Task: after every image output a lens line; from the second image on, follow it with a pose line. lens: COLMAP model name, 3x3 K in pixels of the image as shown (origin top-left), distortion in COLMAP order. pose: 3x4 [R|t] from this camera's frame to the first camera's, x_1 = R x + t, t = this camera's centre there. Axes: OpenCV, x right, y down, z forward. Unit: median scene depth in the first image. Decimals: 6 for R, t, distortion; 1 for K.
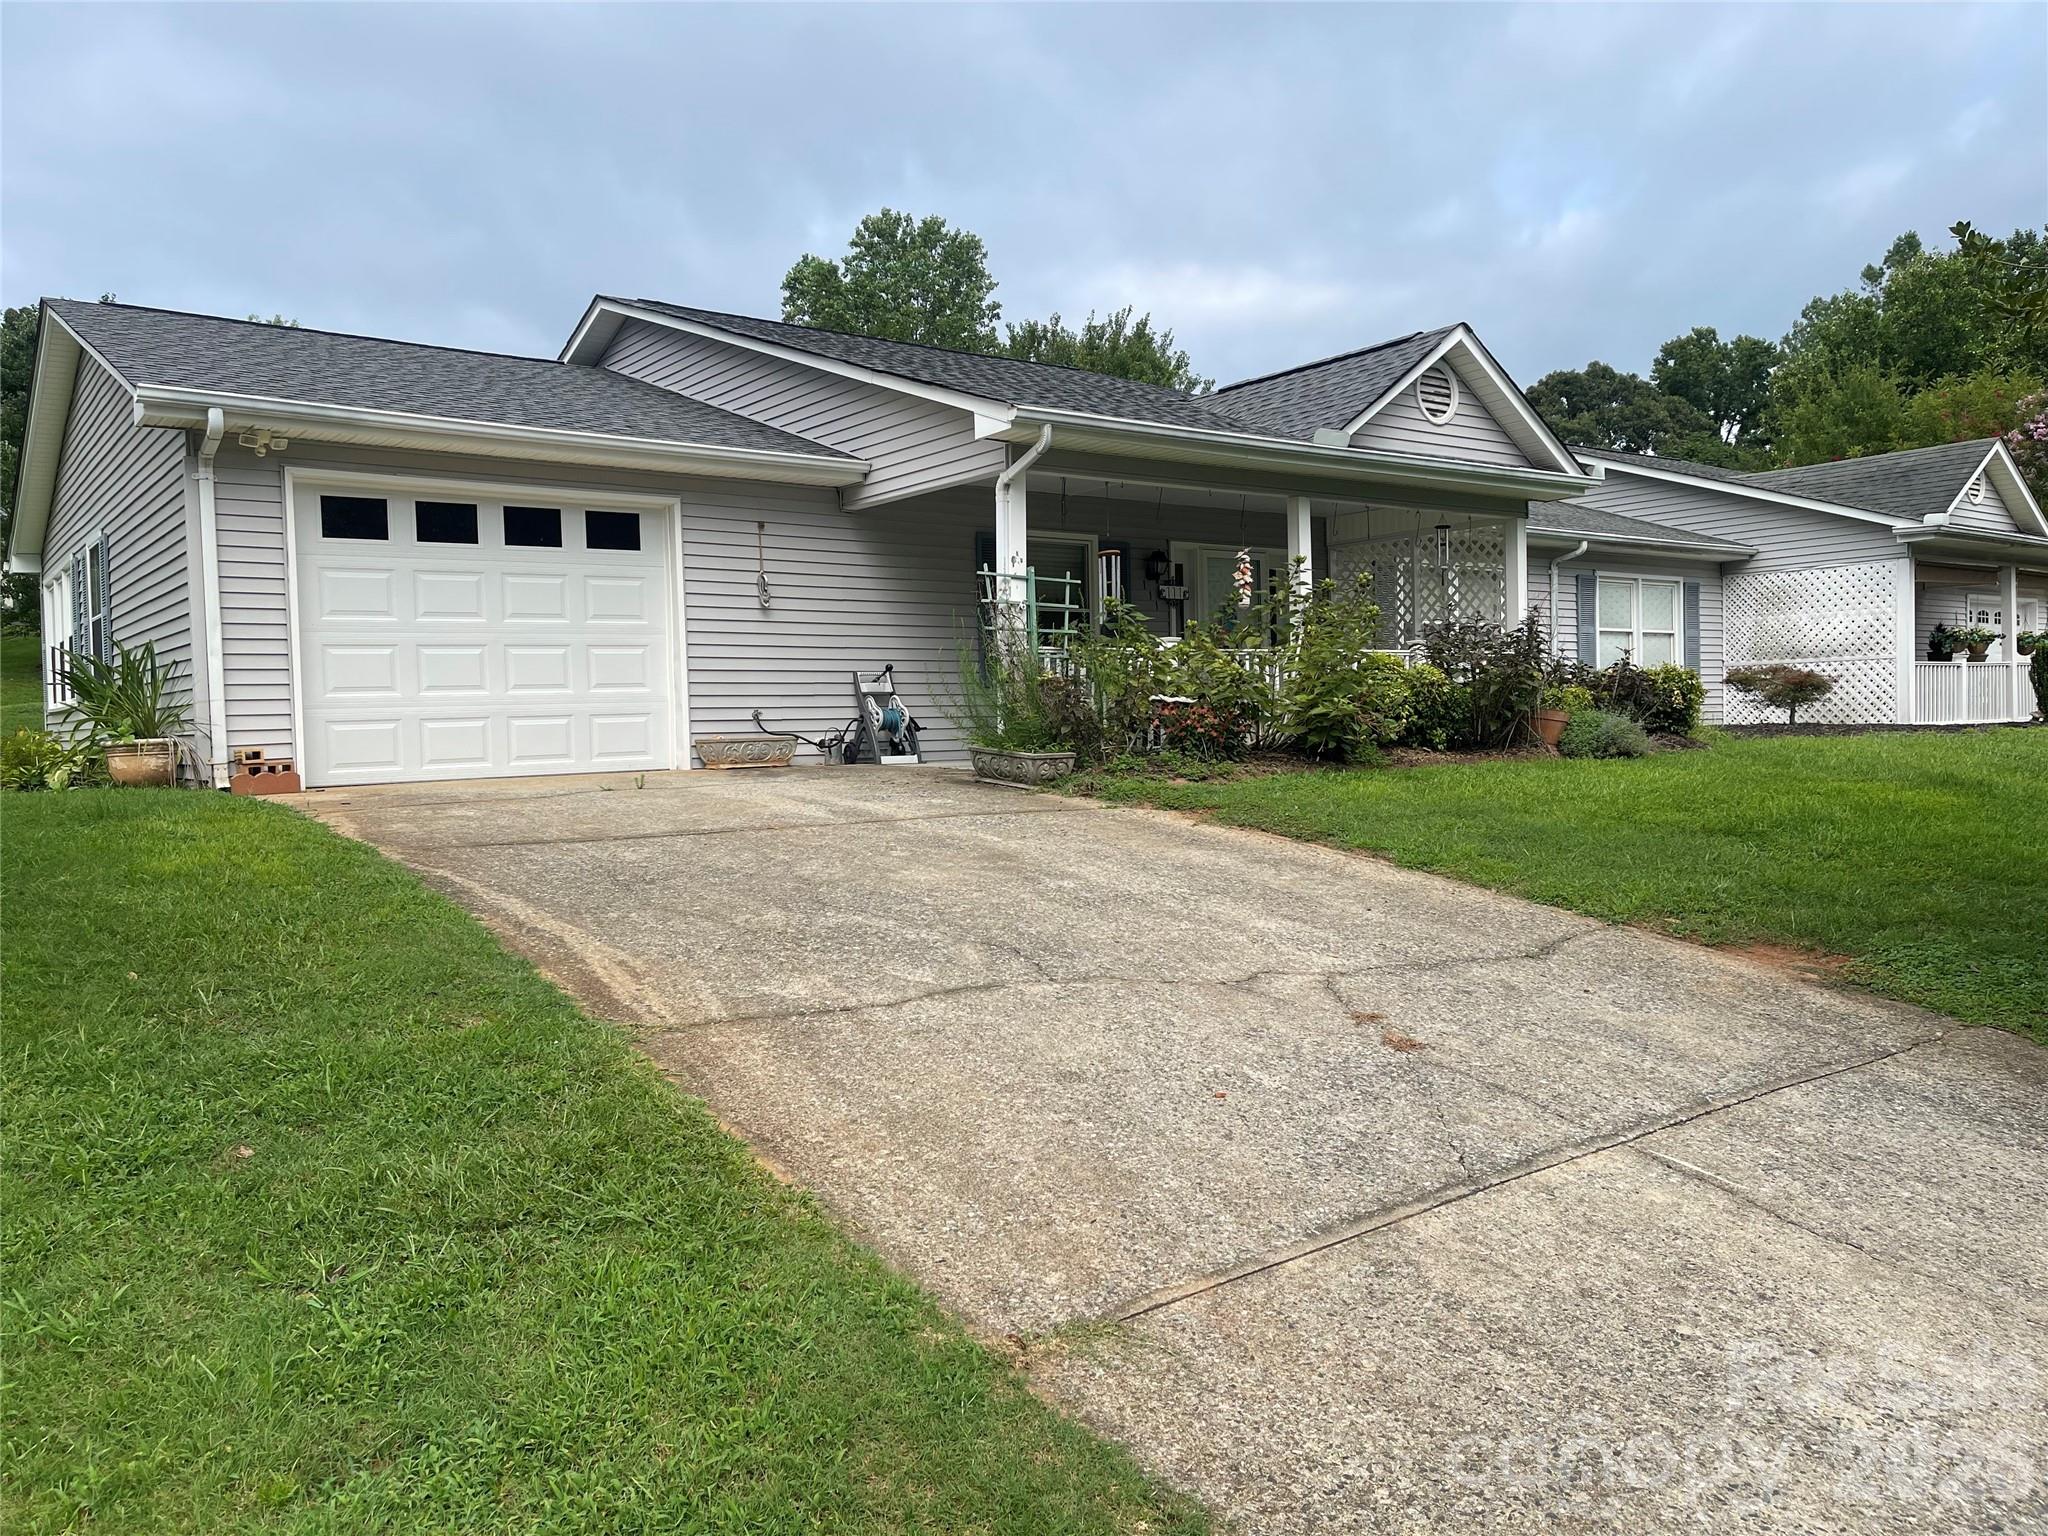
lens RADIAL K [[1547.2, 0, 1024.0], [0, 1547.2, 768.0], [0, 0, 1]] dist [0.073046, -0.094614]
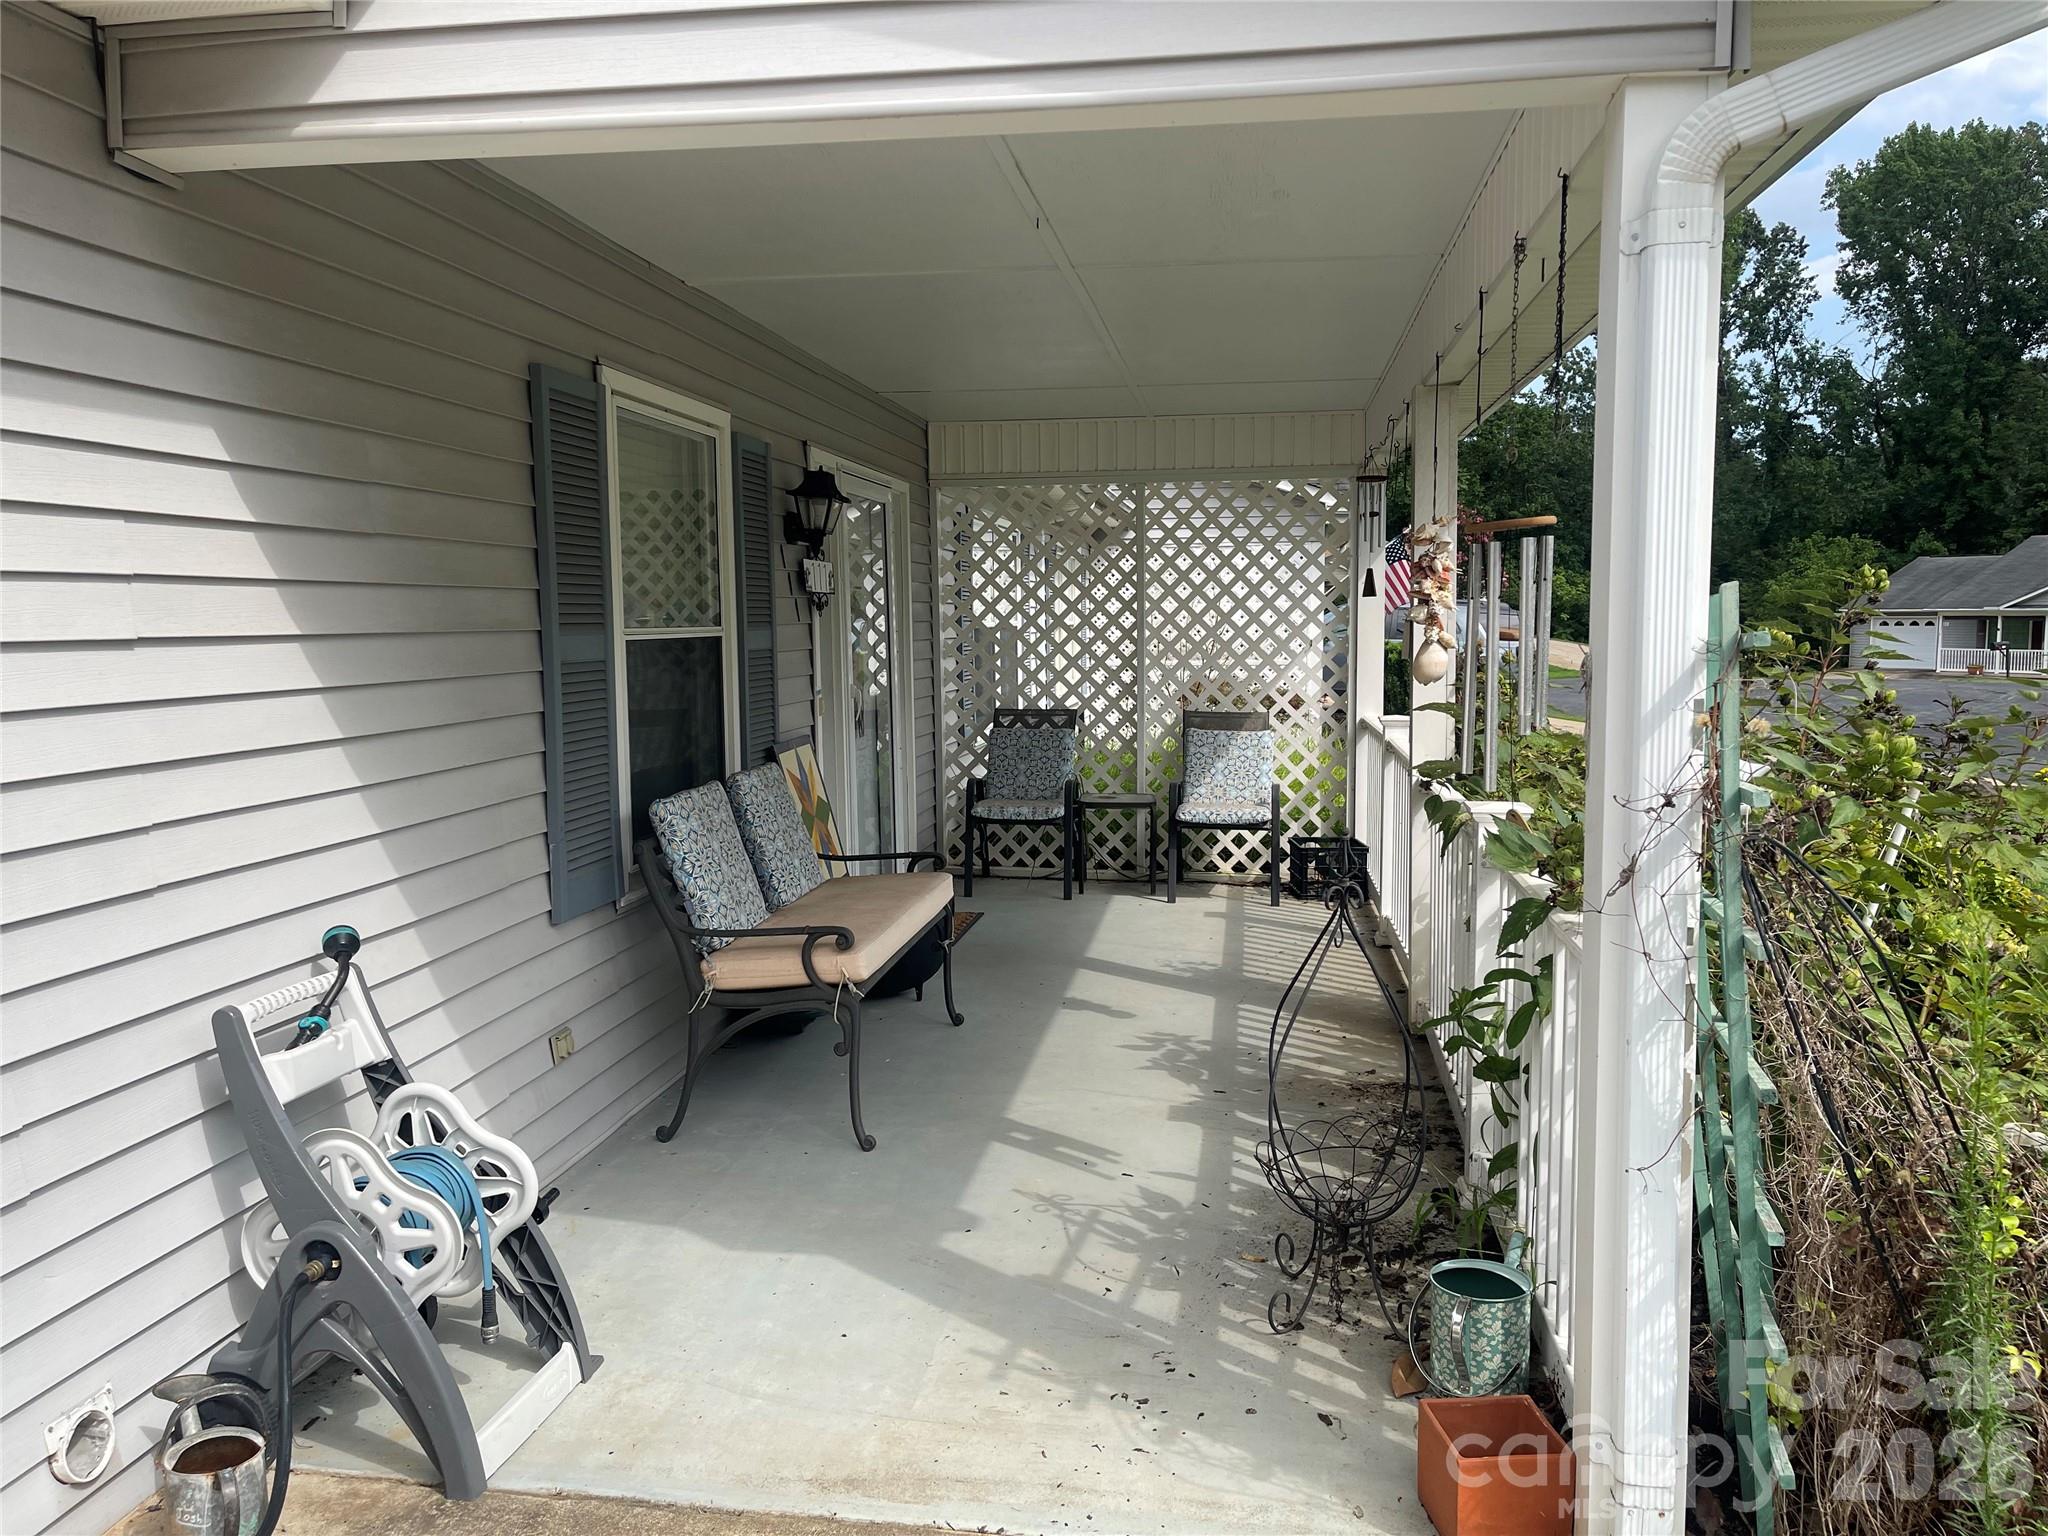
lens RADIAL K [[1547.2, 0, 1024.0], [0, 1547.2, 768.0], [0, 0, 1]] dist [0.073046, -0.094614]
pose [[0.716791, -0.051364, 0.695394, -0.172130], [0.007722, 0.997807, 0.065741, -0.104067], [-0.697246, -0.041753, 0.715615, 0.781791]]
